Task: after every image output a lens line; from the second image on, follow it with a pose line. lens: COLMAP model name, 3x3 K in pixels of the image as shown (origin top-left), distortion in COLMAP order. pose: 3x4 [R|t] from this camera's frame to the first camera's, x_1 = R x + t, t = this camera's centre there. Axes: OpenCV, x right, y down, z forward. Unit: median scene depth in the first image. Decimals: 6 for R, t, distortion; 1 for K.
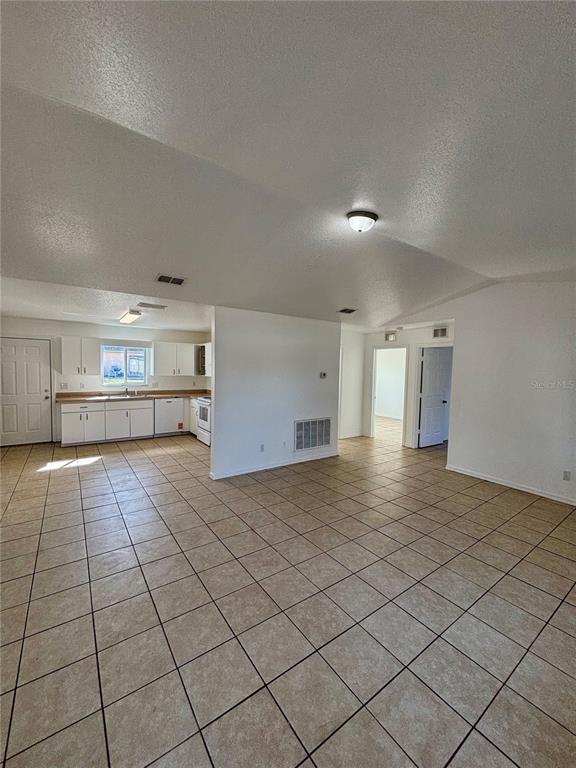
lens RADIAL K [[310.6, 0, 285.7], [0, 310.6, 384.3], [0, 0, 1]] dist [0.004591, -0.000629]
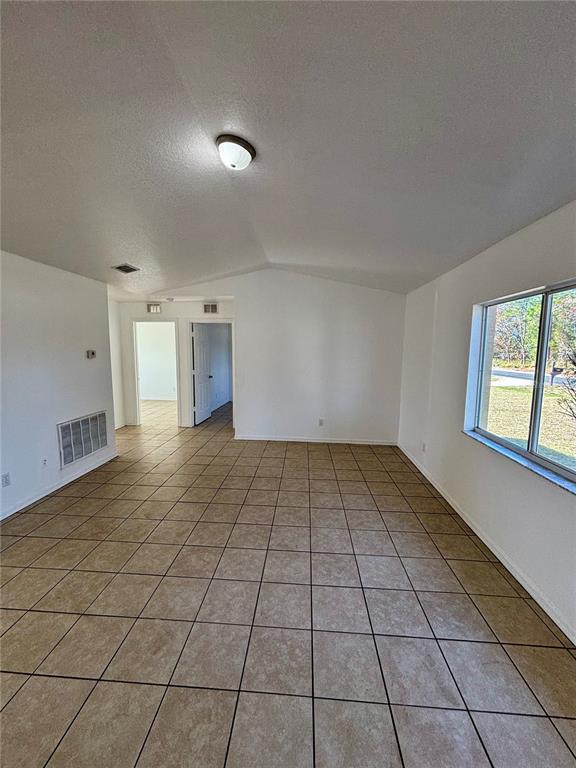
lens RADIAL K [[310.6, 0, 286.6], [0, 310.6, 384.5], [0, 0, 1]] dist [0.004591, -0.000629]
pose [[0.630739, -0.105835, 0.768744, -0.164044], [0.046132, 0.994018, 0.098999, -0.010711], [-0.774622, -0.026979, 0.631848, 0.194149]]
